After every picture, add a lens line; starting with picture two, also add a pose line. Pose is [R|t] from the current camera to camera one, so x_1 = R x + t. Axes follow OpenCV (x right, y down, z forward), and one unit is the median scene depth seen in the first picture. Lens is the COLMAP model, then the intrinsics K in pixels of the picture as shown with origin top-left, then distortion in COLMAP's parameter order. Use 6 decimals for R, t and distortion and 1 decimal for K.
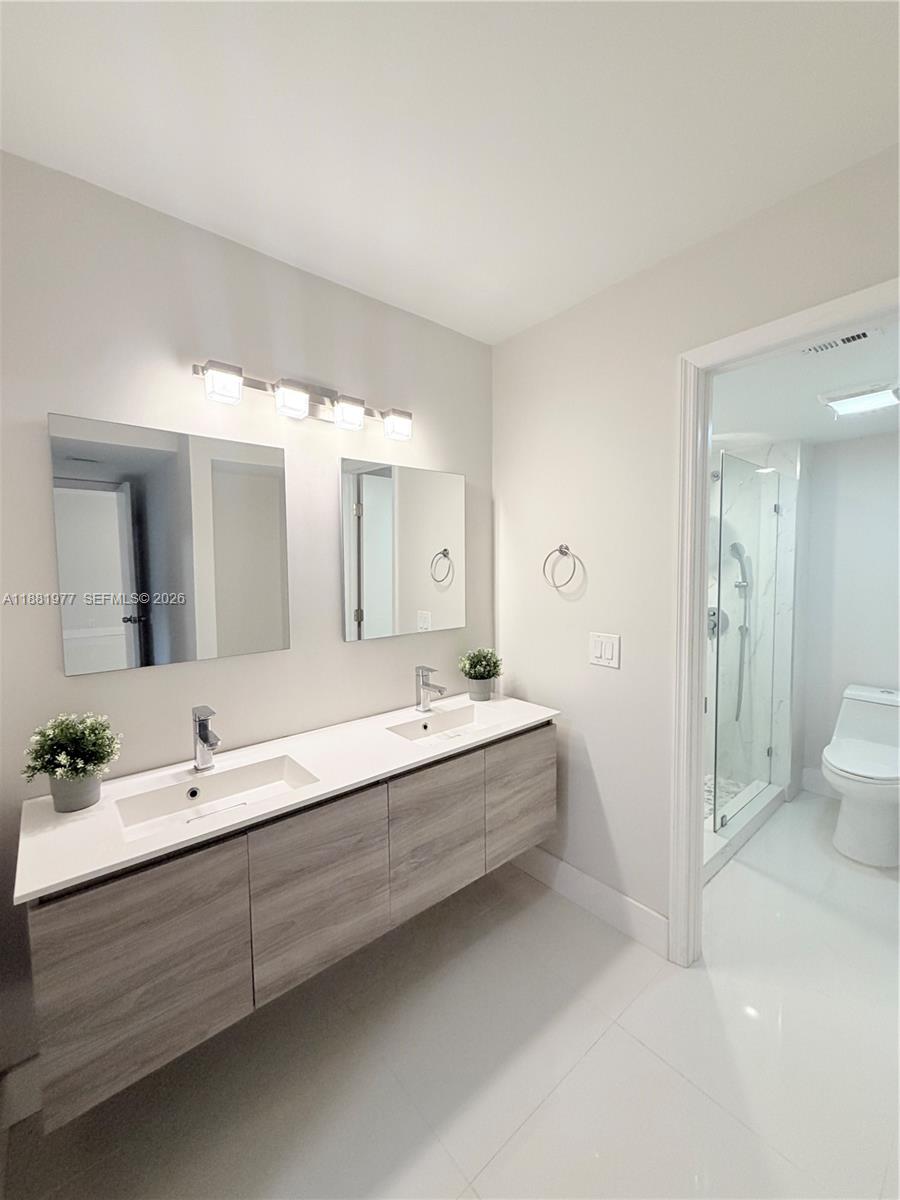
lens RADIAL K [[478.0, 0, 448.7], [0, 478.0, 599.3], [0, 0, 1]] dist [-0.000918, 0.000270]
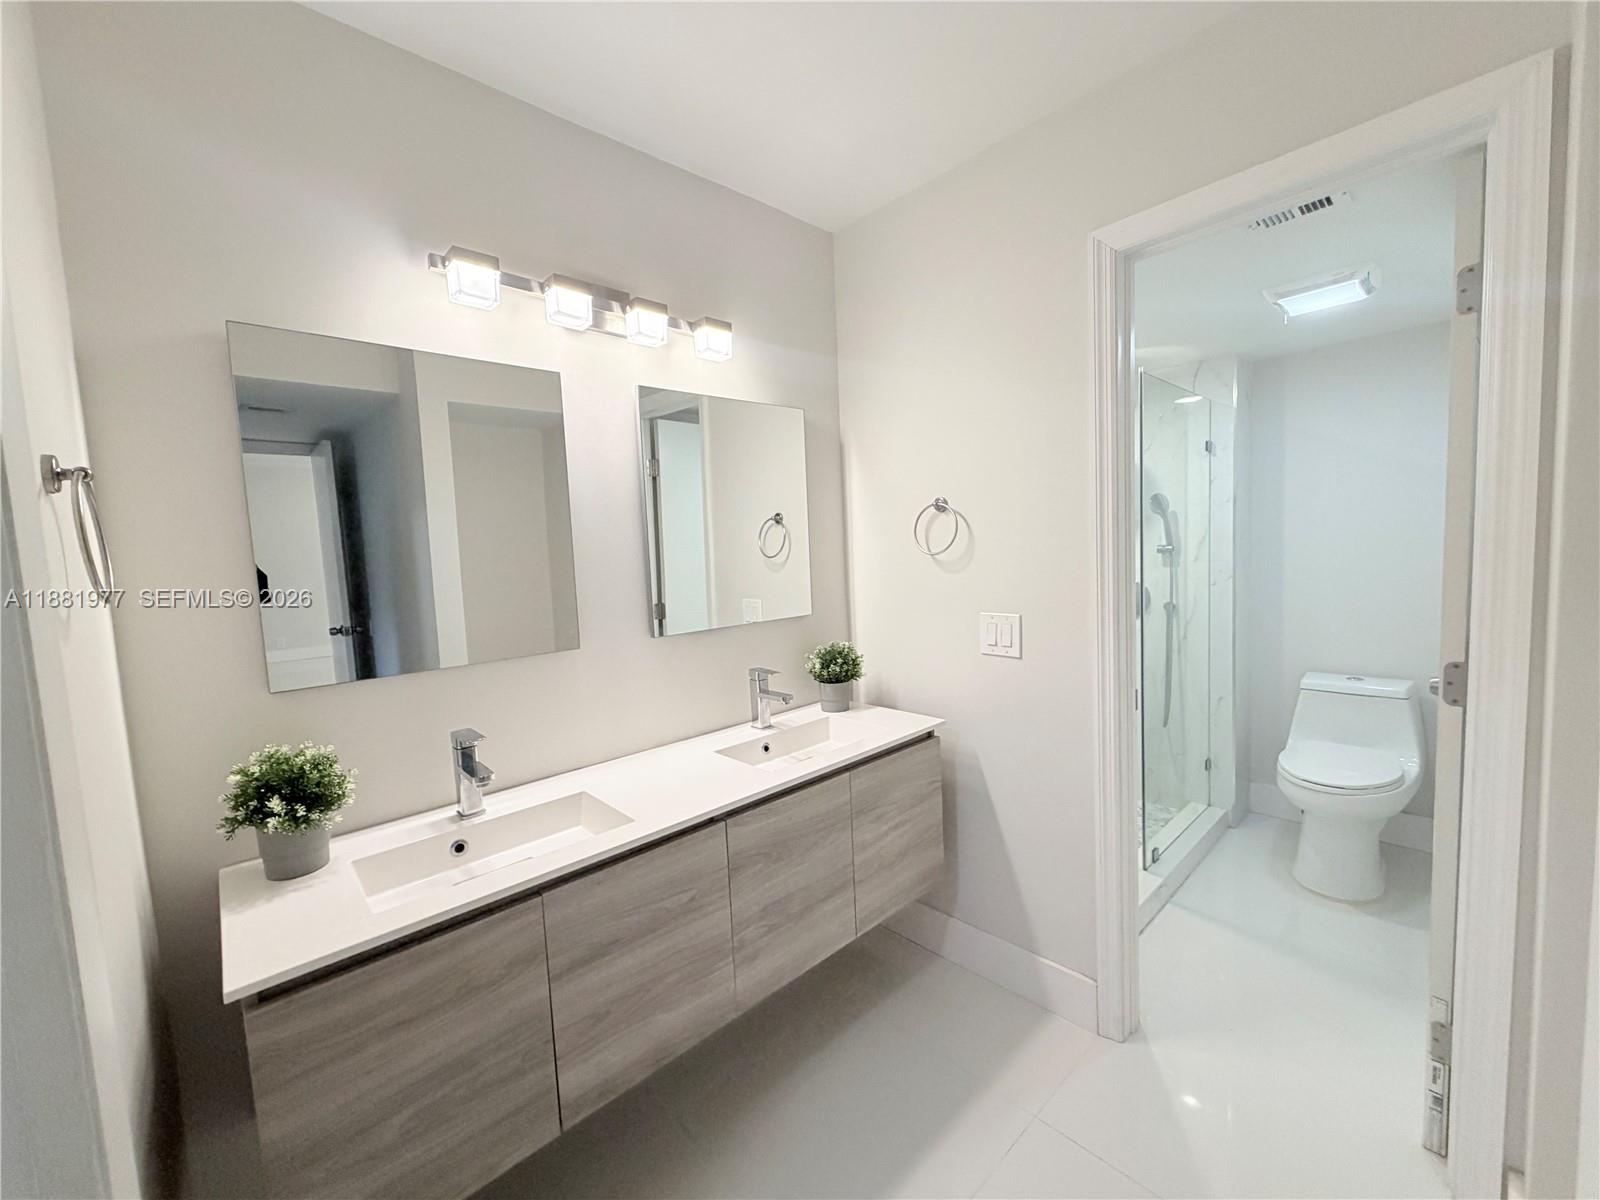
lens RADIAL K [[637.3, 0, 796.8], [0, 637.3, 606.3], [0, 0, 1]] dist [-0.000918, 0.000270]
pose [[0.998296, -0.039774, 0.042697, -0.026010], [0.039027, 0.999073, 0.018189, 0.022259], [-0.043381, -0.016492, 0.998922, 0.008540]]
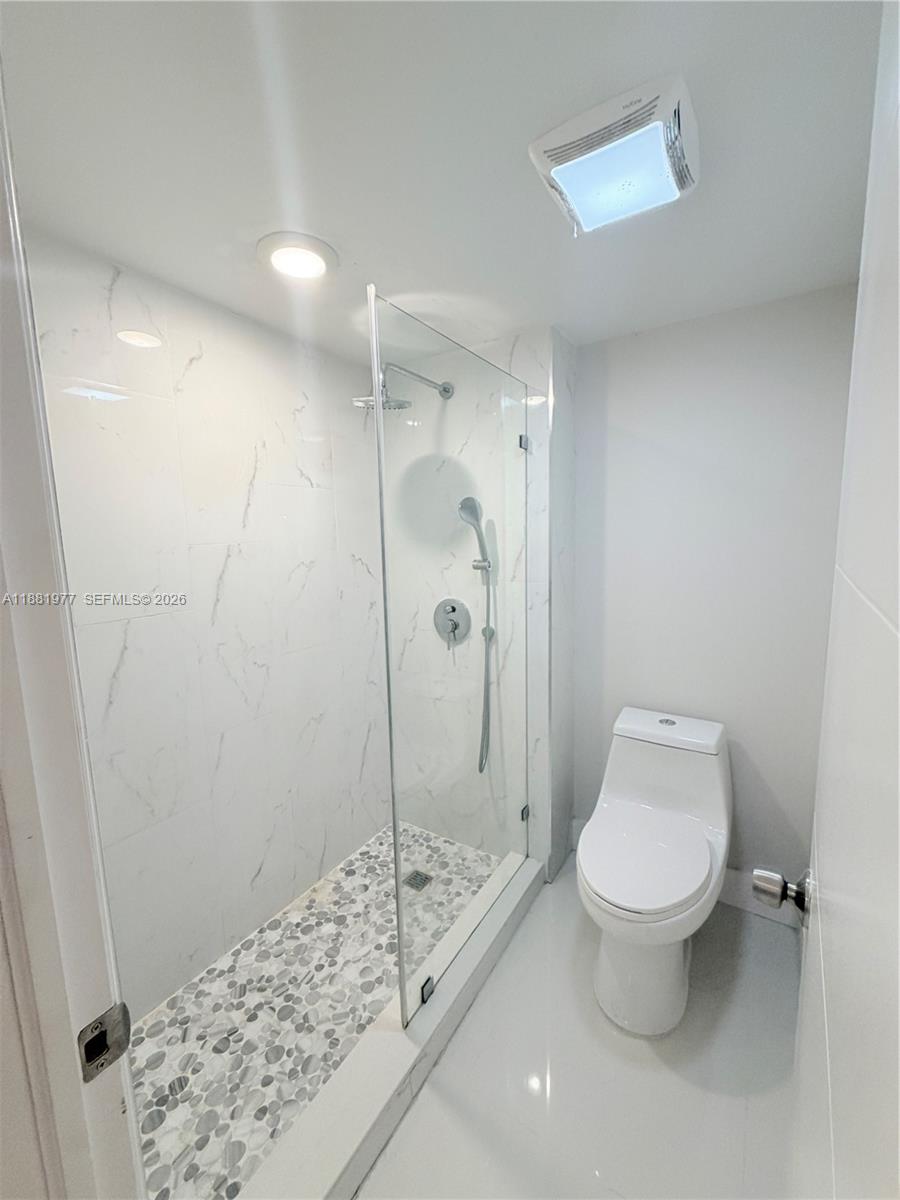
lens RADIAL K [[478.9, 0, 450.0], [0, 478.9, 600.0], [0, 0, 1]] dist [-0.001025, 0.000141]
pose [[0.956467, -0.050432, 0.287449, 0.435764], [0.030687, 0.996875, 0.072791, -0.035601], [-0.290222, -0.060801, 0.955026, 0.450946]]
